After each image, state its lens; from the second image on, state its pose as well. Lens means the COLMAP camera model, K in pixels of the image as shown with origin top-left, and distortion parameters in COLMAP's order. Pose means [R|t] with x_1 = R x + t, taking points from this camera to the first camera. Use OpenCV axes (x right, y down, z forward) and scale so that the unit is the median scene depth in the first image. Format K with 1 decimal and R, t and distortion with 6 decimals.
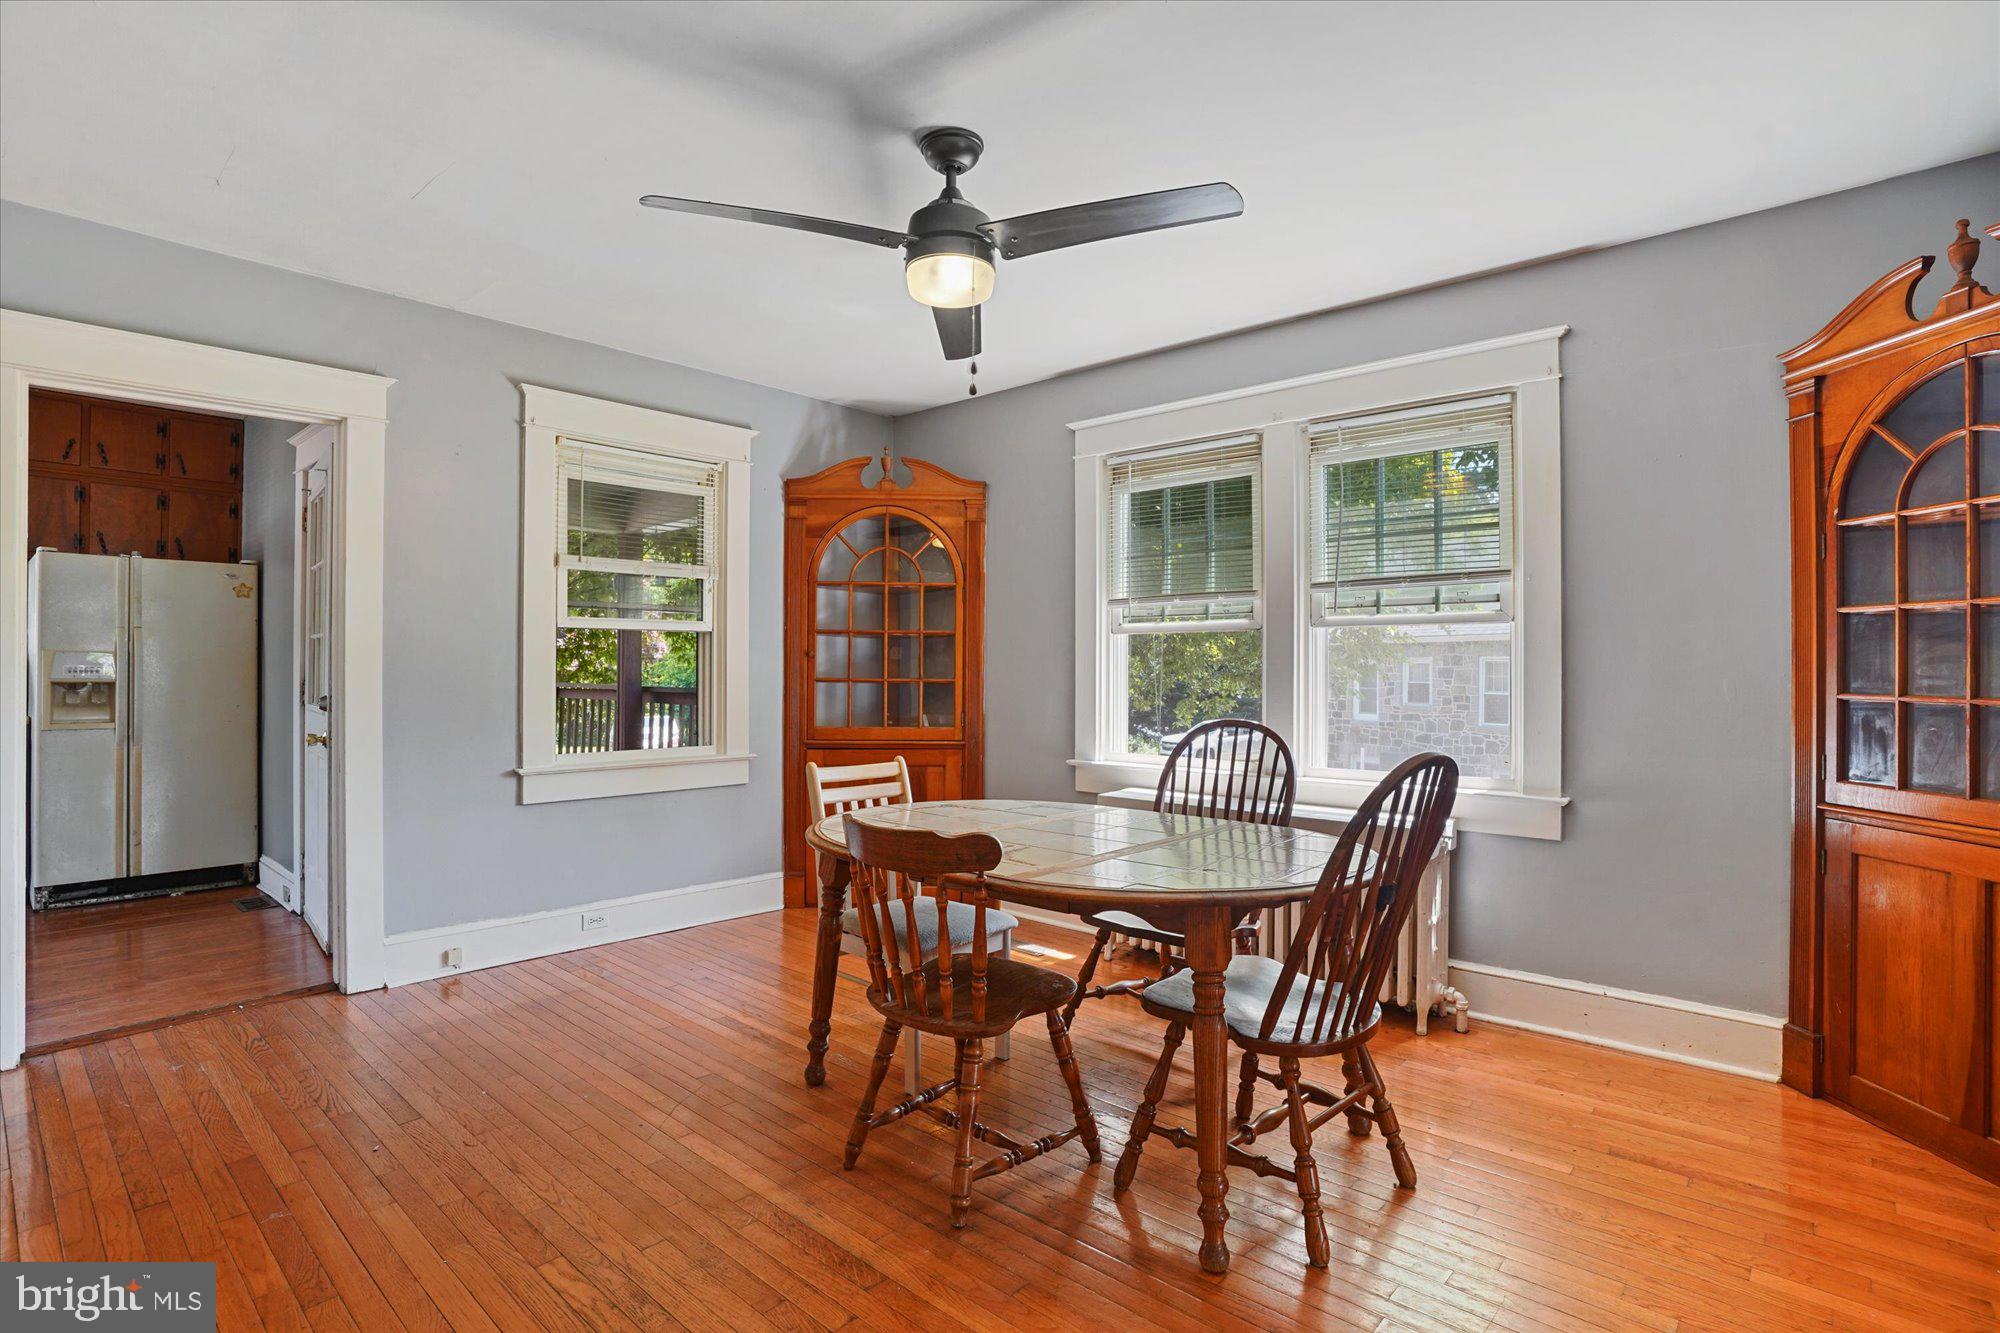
lens RADIAL K [[994.9, 0, 1034.9], [0, 994.9, 664.1], [0, 0, 1]] dist [-0.047402, 0.016618]
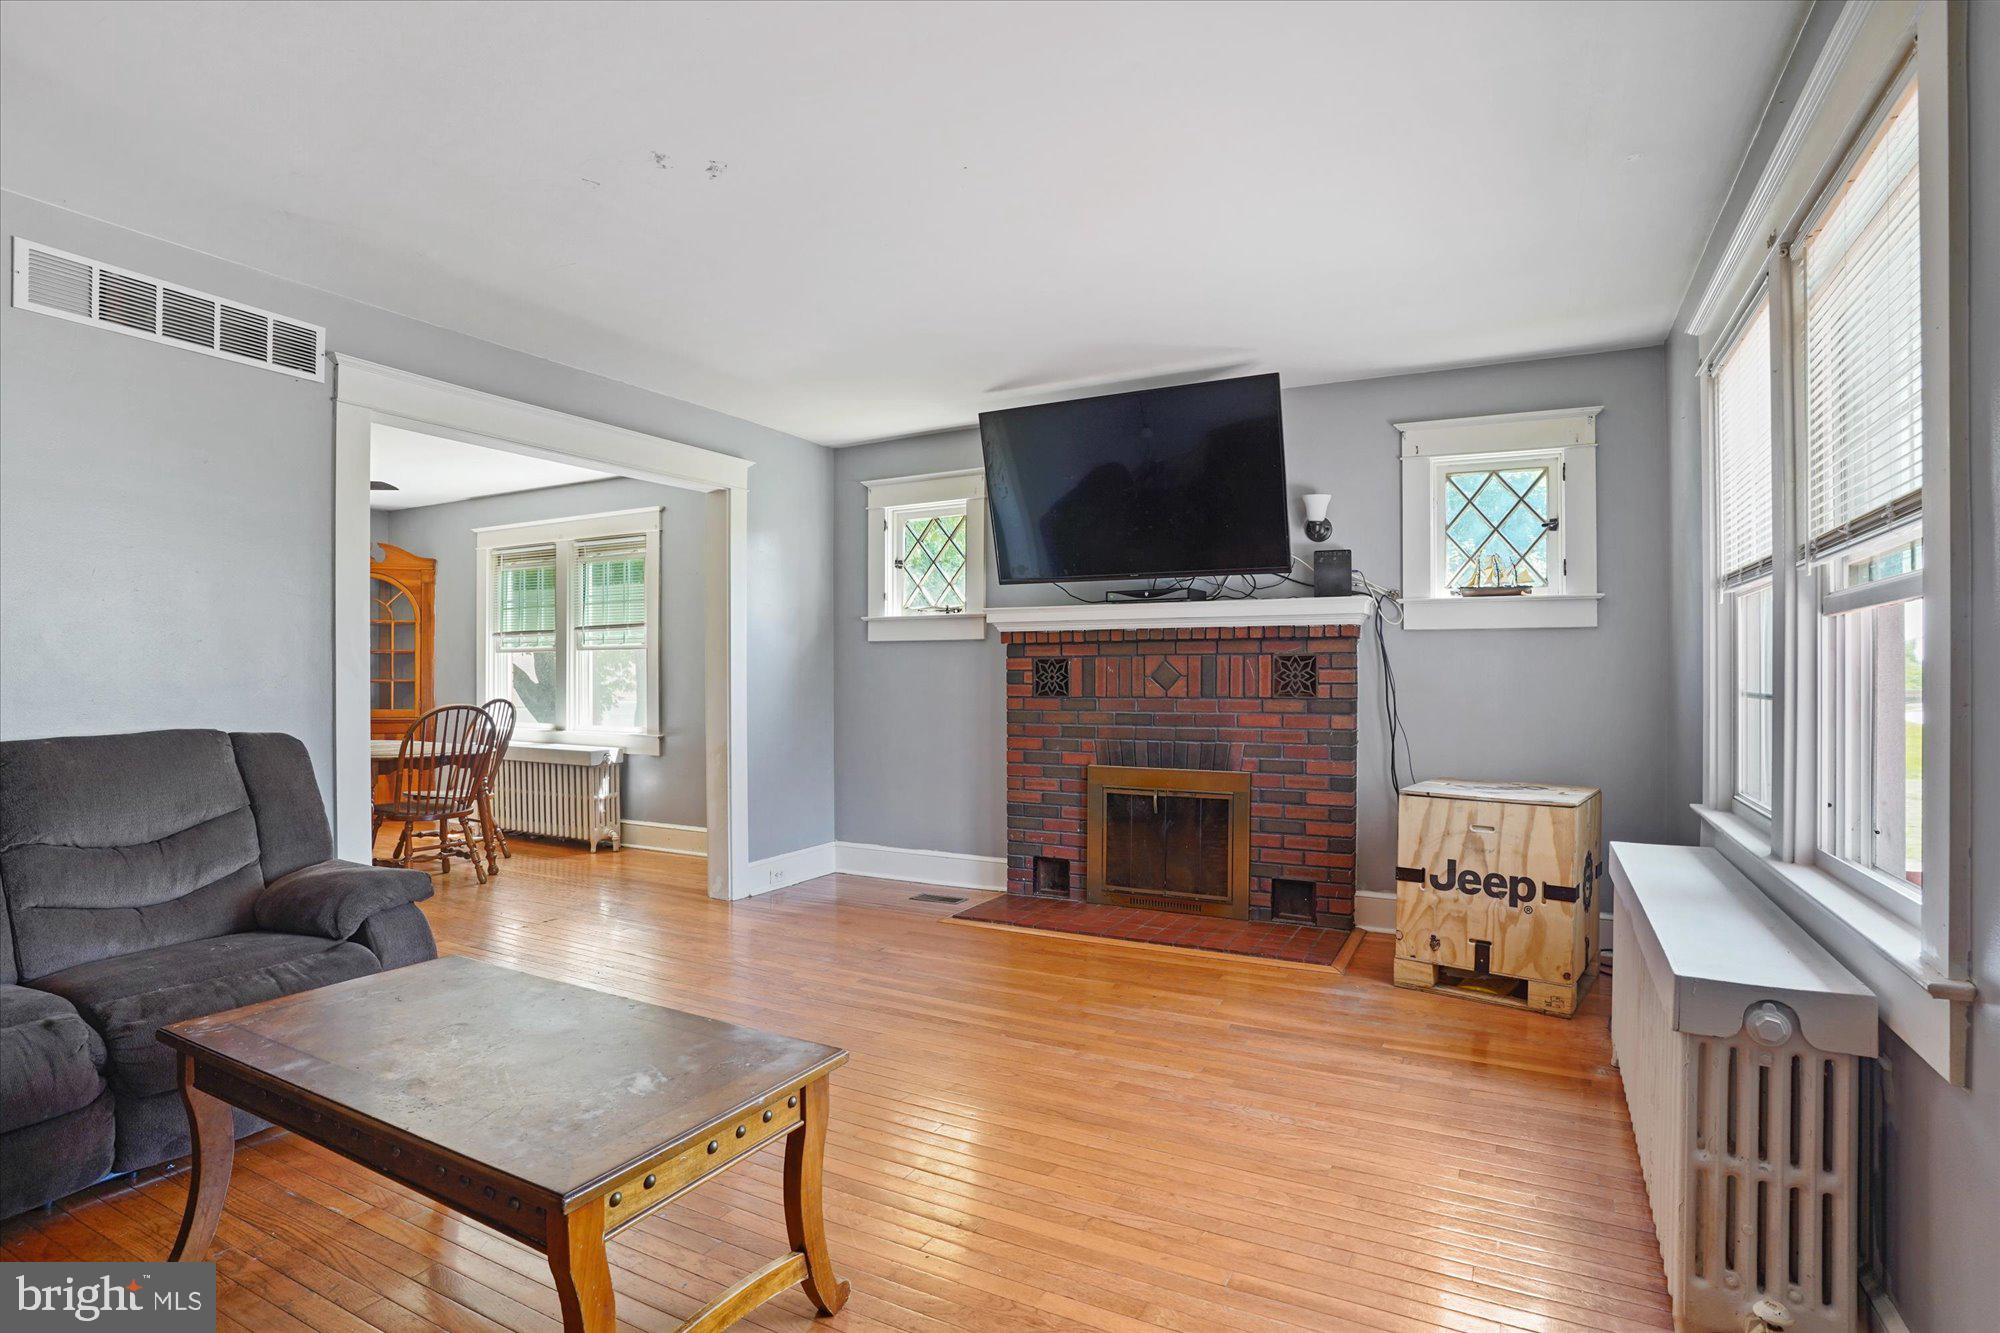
lens RADIAL K [[994.9, 0, 1004.8], [0, 994.9, 678.3], [0, 0, 1]] dist [-0.047402, 0.016618]
pose [[0.976783, -0.003117, 0.214209, 0.537508], [0.001826, 0.999979, 0.006224, 0.003632], [-0.214224, -0.005689, 0.976768, -0.794837]]
